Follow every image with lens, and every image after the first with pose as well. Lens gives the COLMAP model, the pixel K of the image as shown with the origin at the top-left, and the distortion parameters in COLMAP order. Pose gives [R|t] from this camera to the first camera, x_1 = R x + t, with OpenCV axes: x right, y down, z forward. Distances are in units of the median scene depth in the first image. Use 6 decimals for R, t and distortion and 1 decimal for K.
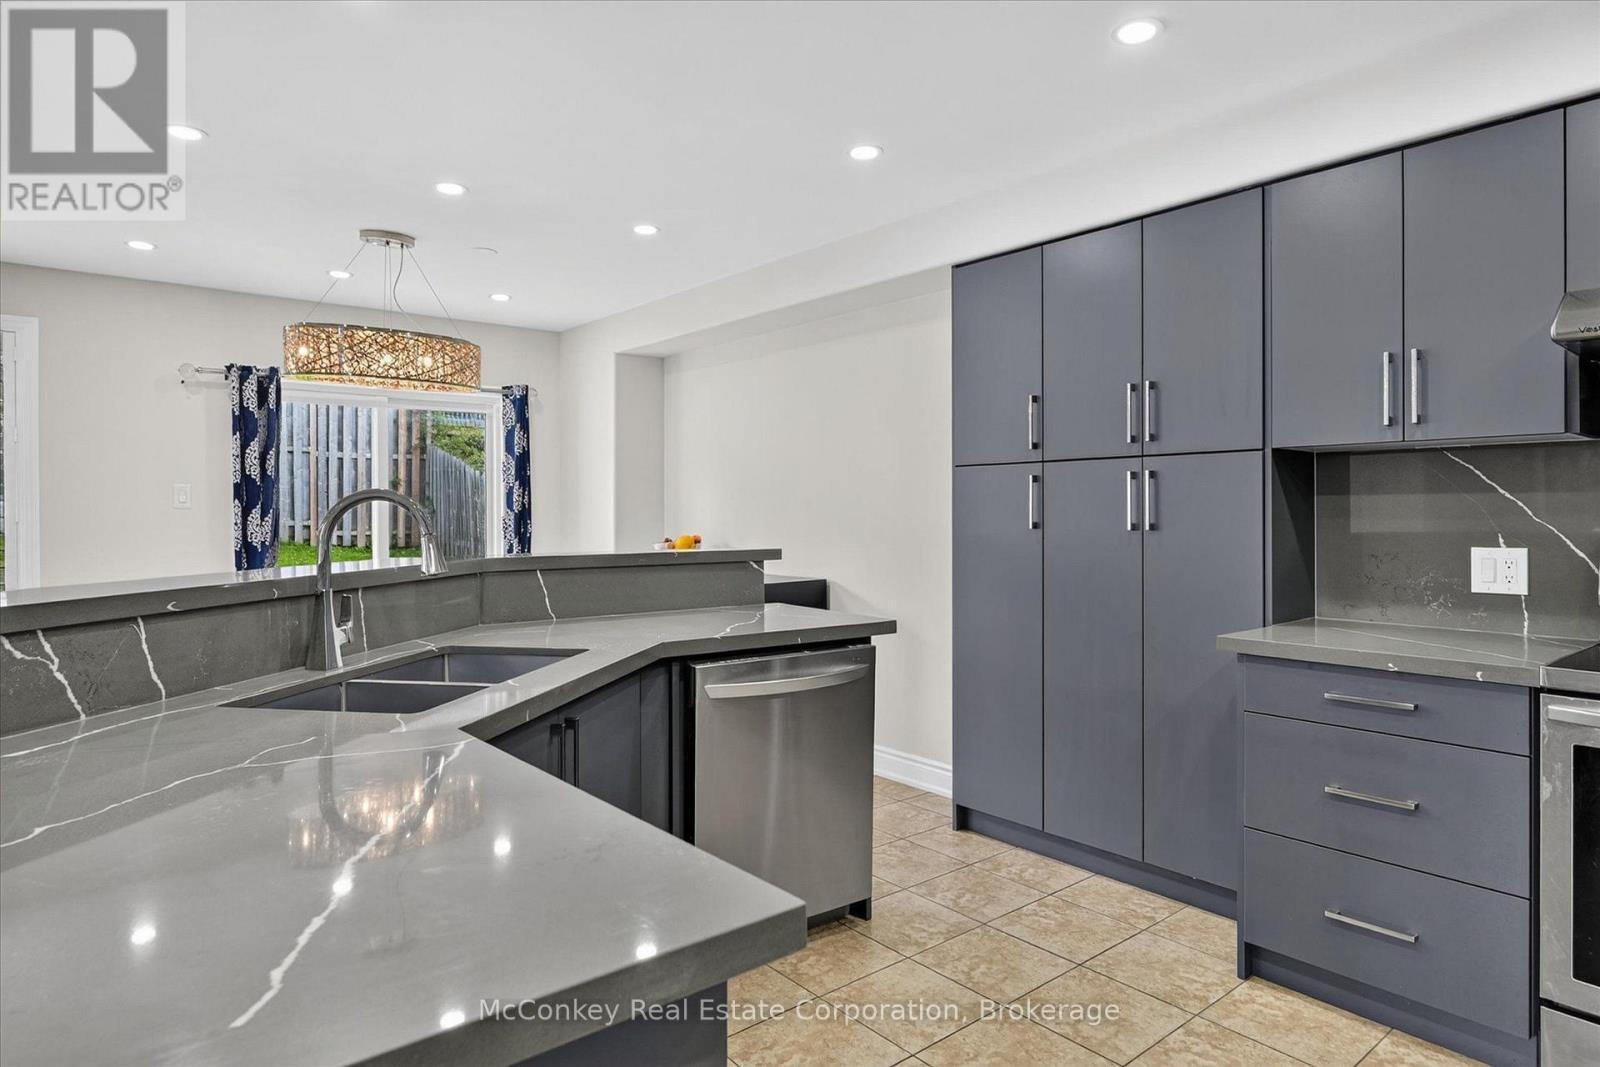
lens RADIAL K [[908.3, 0, 796.4], [0, 908.3, 517.8], [0, 0, 1]] dist [-0.000148, -0.001025]
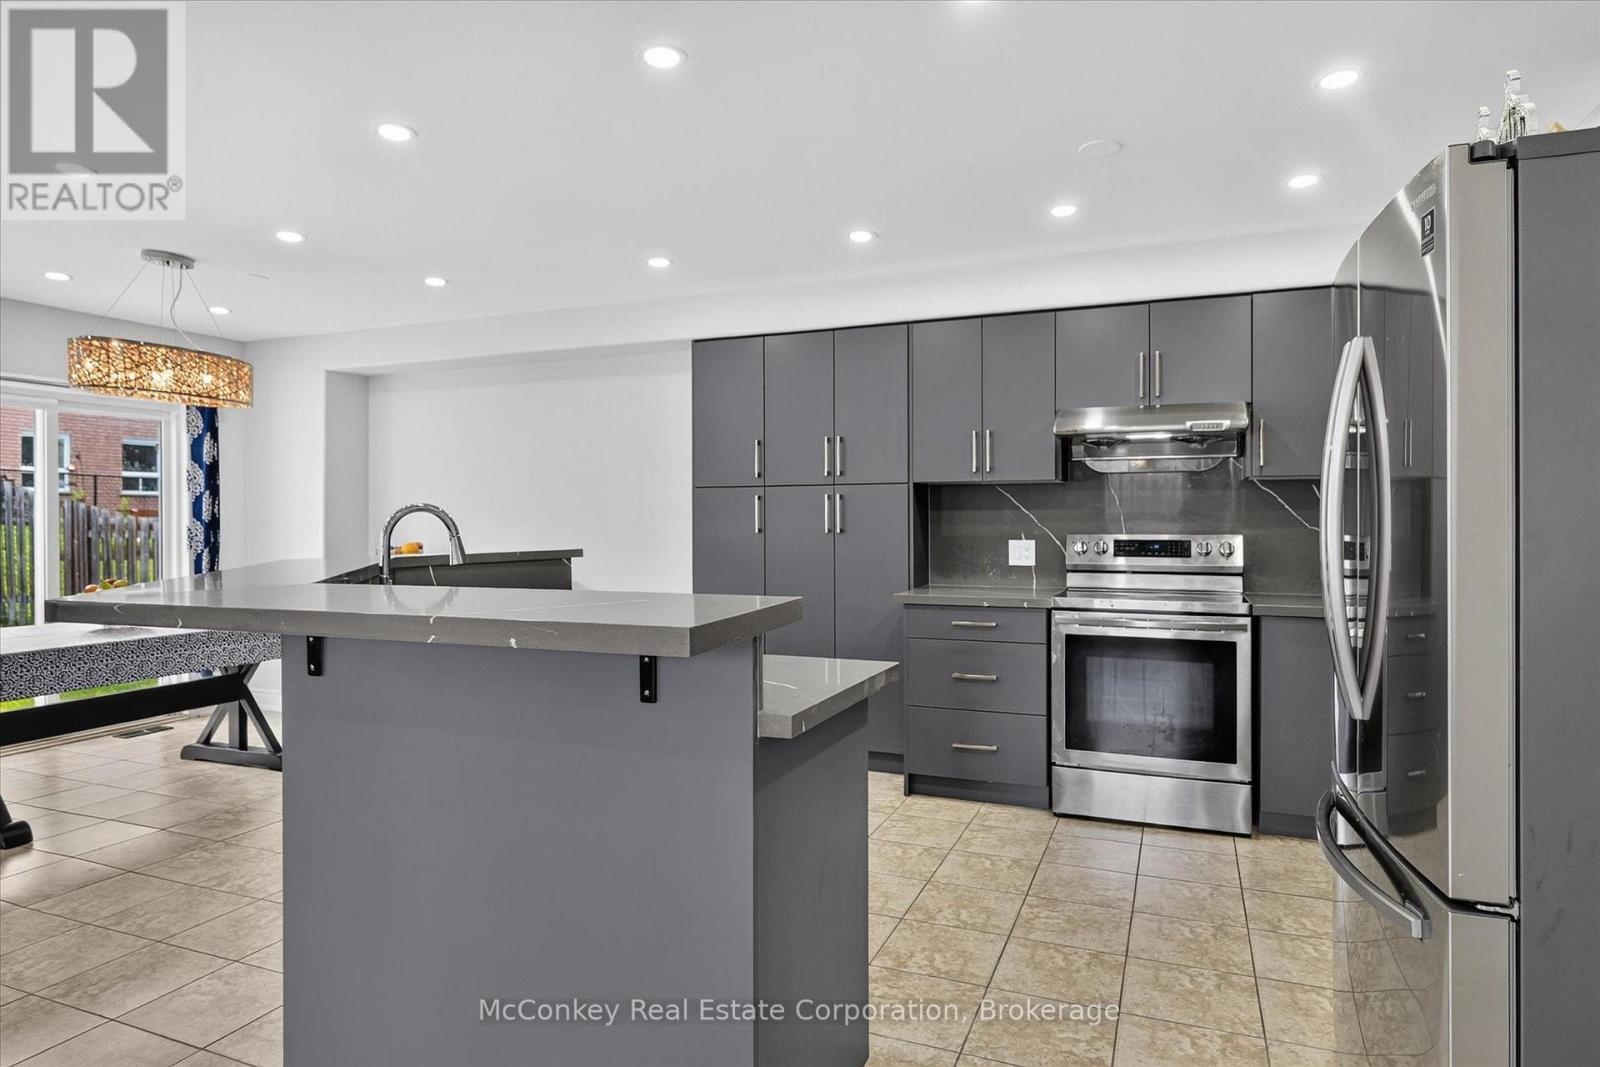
lens RADIAL K [[856.7, 0, 799.6], [0, 856.7, 523.5], [0, 0, 1]] dist [0.001106, -0.000646]
pose [[0.893731, -0.000781, 0.448603, -0.324668], [0.003235, 0.999984, -0.004704, 0.004735], [-0.448592, 0.005655, 0.893719, -0.274138]]
